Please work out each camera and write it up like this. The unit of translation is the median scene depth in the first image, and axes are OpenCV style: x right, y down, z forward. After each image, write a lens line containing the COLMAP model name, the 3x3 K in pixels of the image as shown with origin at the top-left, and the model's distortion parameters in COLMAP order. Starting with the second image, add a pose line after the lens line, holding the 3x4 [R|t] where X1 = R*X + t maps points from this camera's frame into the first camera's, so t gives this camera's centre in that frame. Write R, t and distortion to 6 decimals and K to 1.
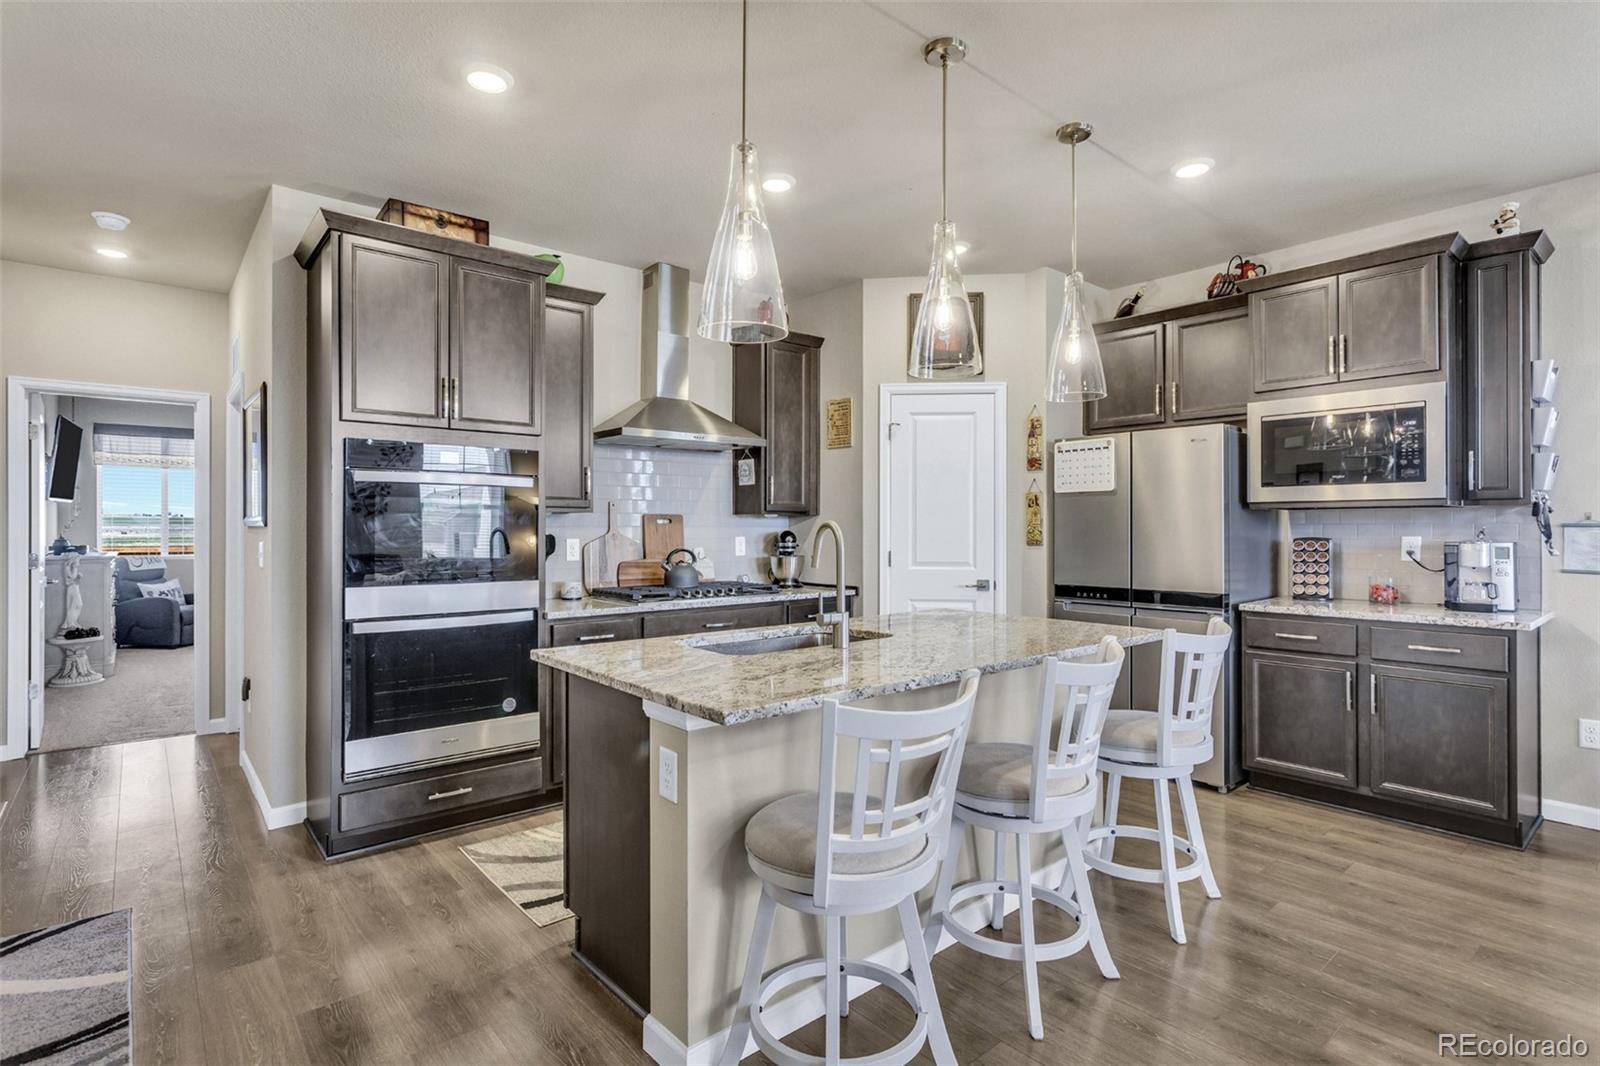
lens RADIAL K [[790.2, 0, 806.1], [0, 790.2, 525.9], [0, 0, 1]] dist [-0.008864, 0.005348]
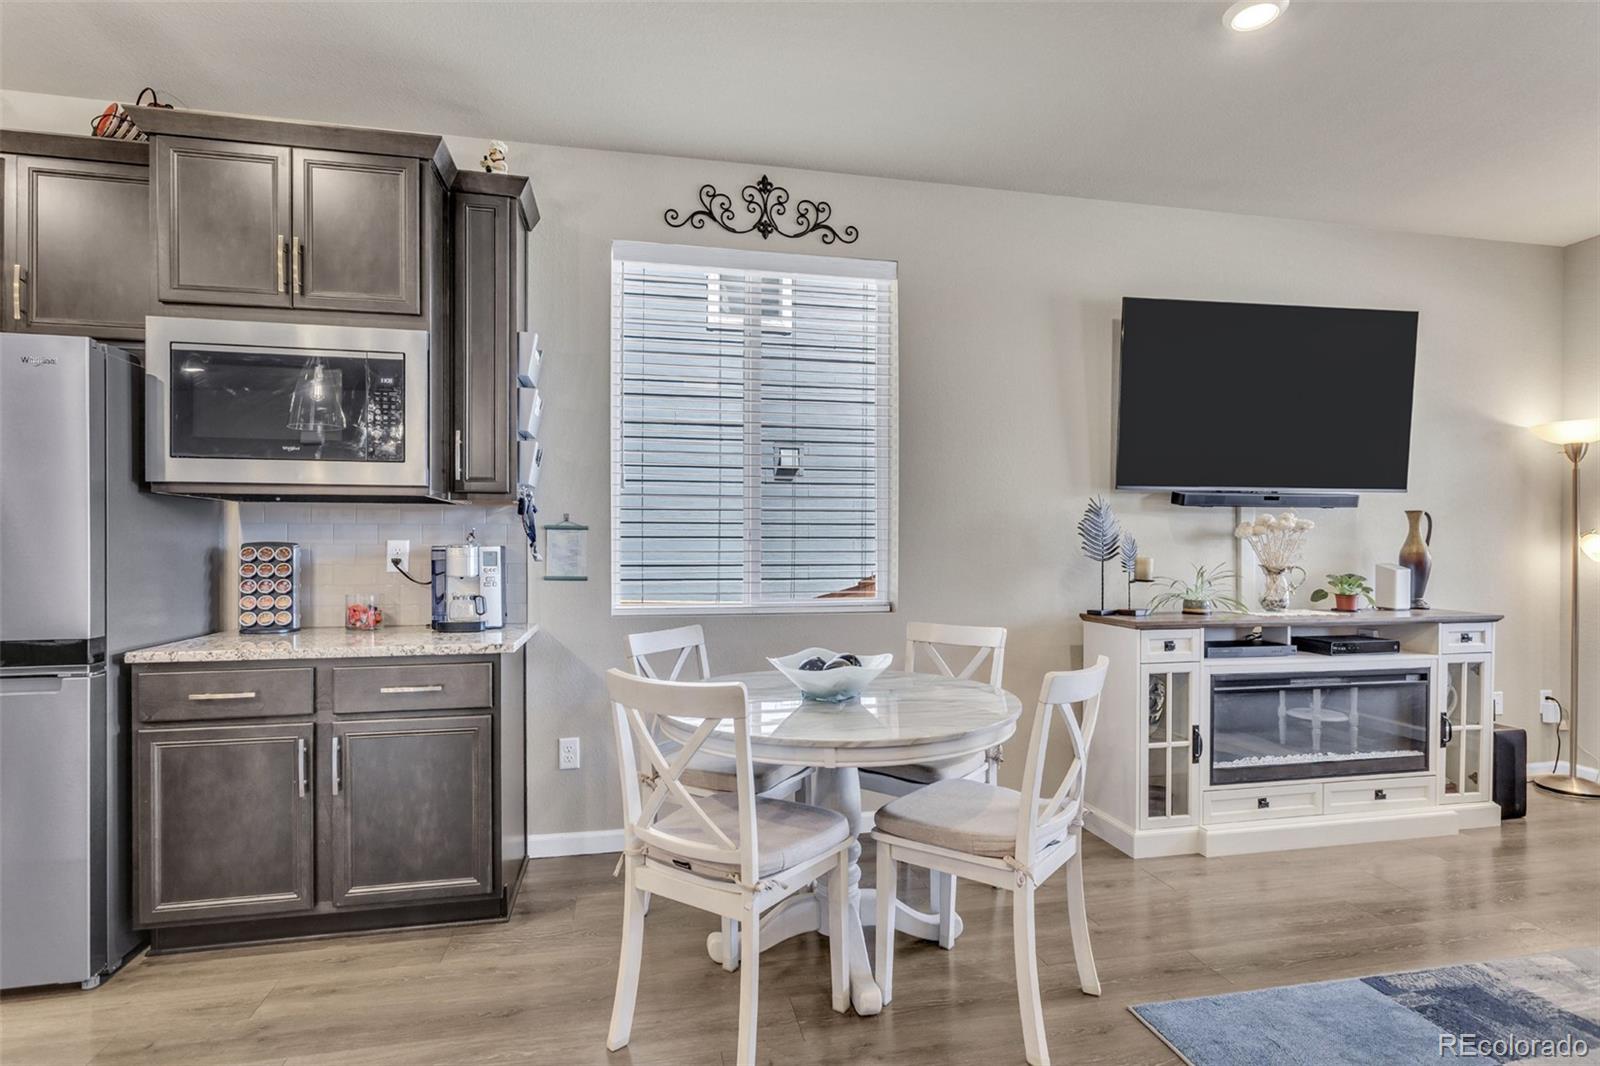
lens RADIAL K [[790.2, 0, 802.7], [0, 790.2, 549.9], [0, 0, 1]] dist [-0.008864, 0.005348]
pose [[0.476364, 0.000357, 0.879248, 0.265174], [-0.002084, 0.999998, 0.000723, 0.020436], [-0.879246, -0.002176, 0.476363, 0.268999]]
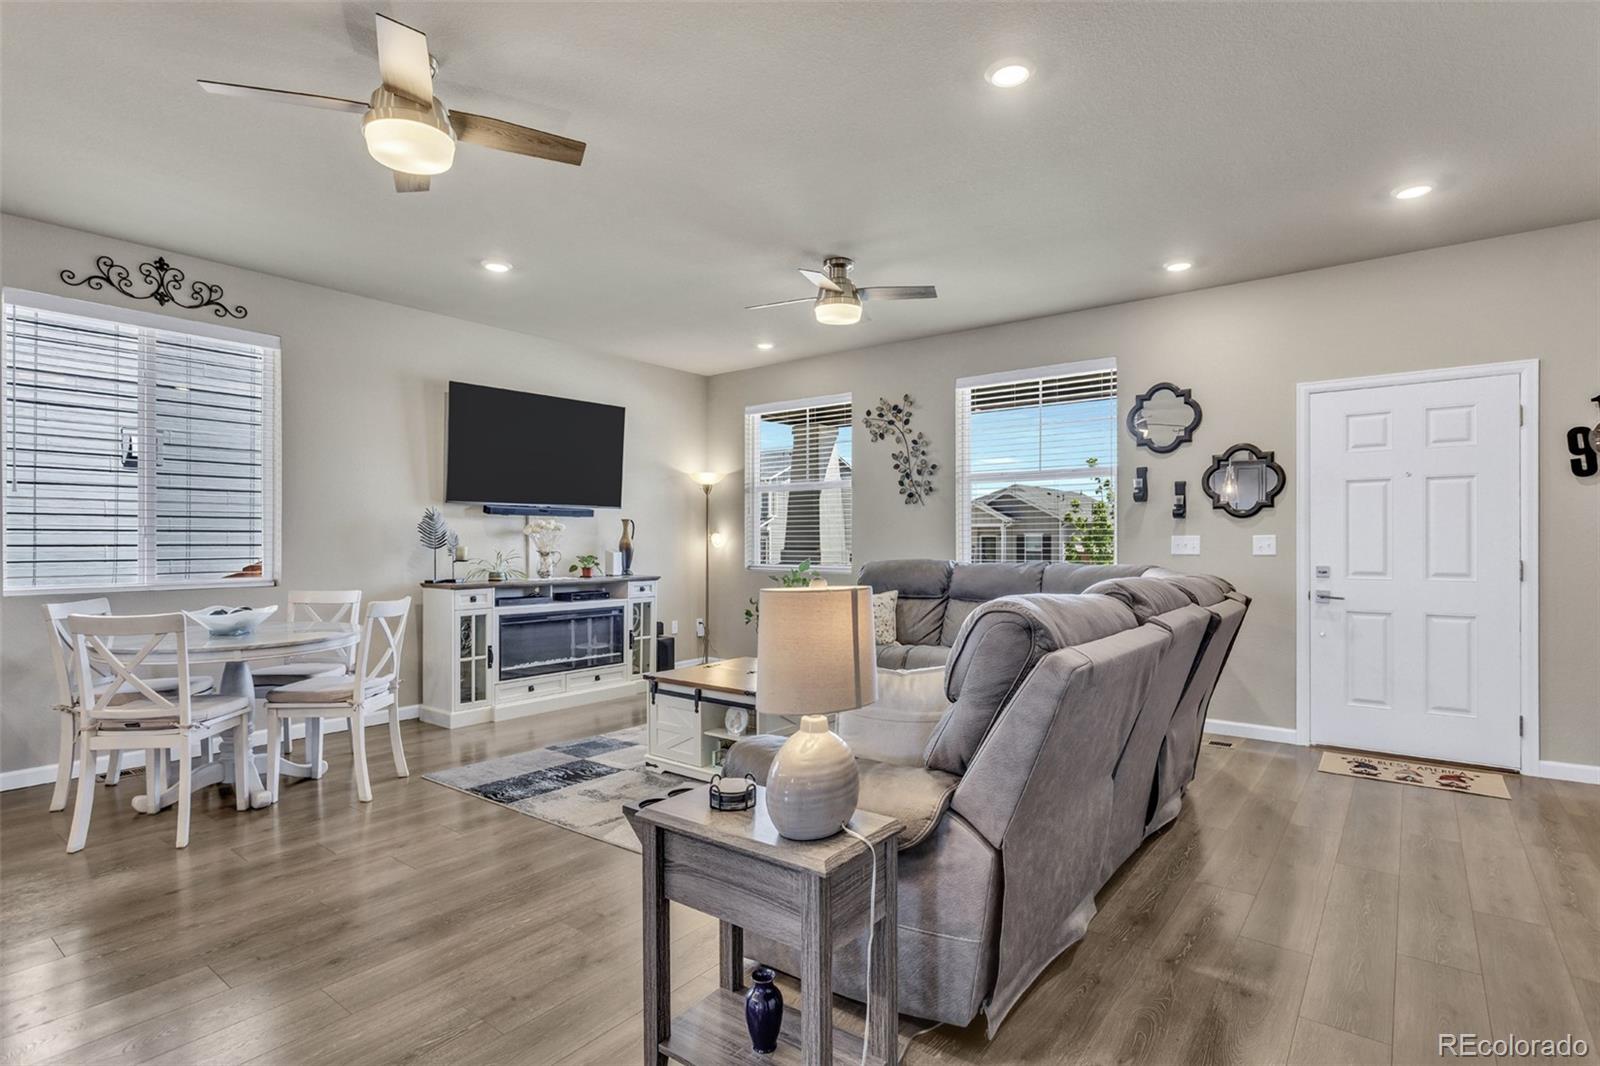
lens RADIAL K [[790.2, 0, 787.6], [0, 790.2, 543.4], [0, 0, 1]] dist [-0.008864, 0.005348]
pose [[-0.193336, 0.000843, 0.981132, -0.254768], [0.001010, 0.999999, -0.000660, 0.024798], [-0.981132, 0.000863, -0.193337, 0.063145]]
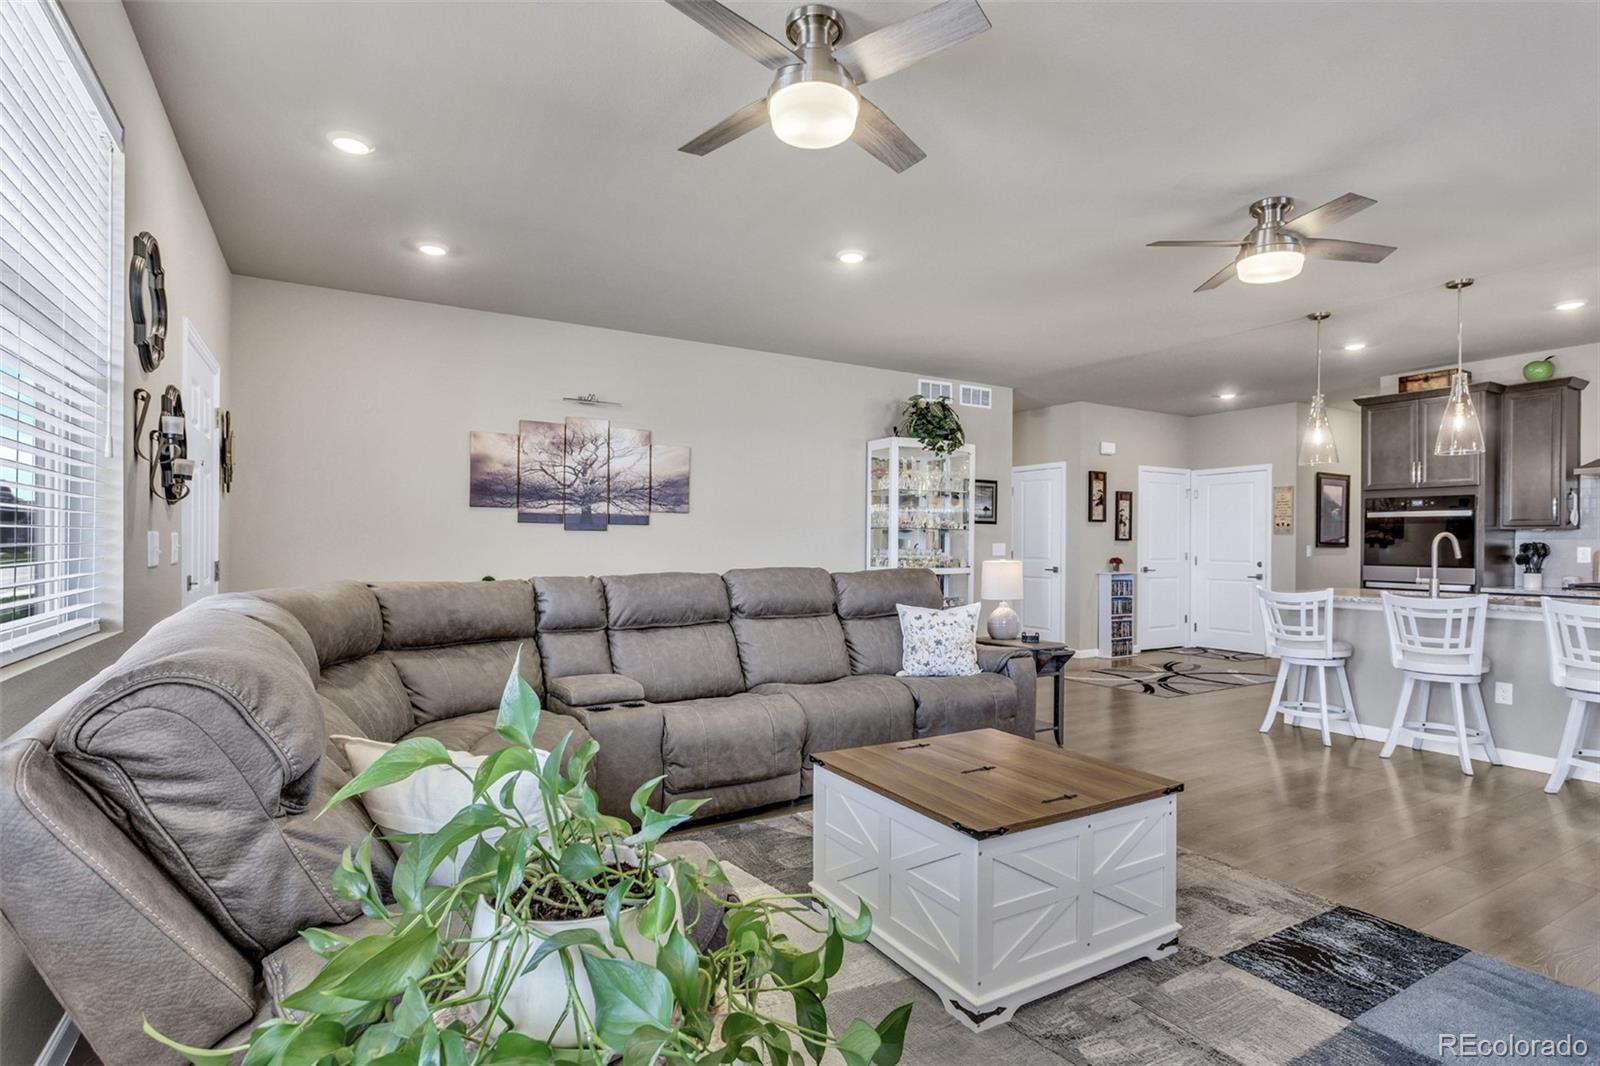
lens RADIAL K [[790.2, 0, 787.1], [0, 790.2, 537.6], [0, 0, 1]] dist [-0.008864, 0.005348]
pose [[-0.183962, -0.009491, -0.982887, 1.438194], [-0.008329, 0.999933, -0.008097, 0.023633], [0.982898, 0.006697, -0.184029, -0.140537]]
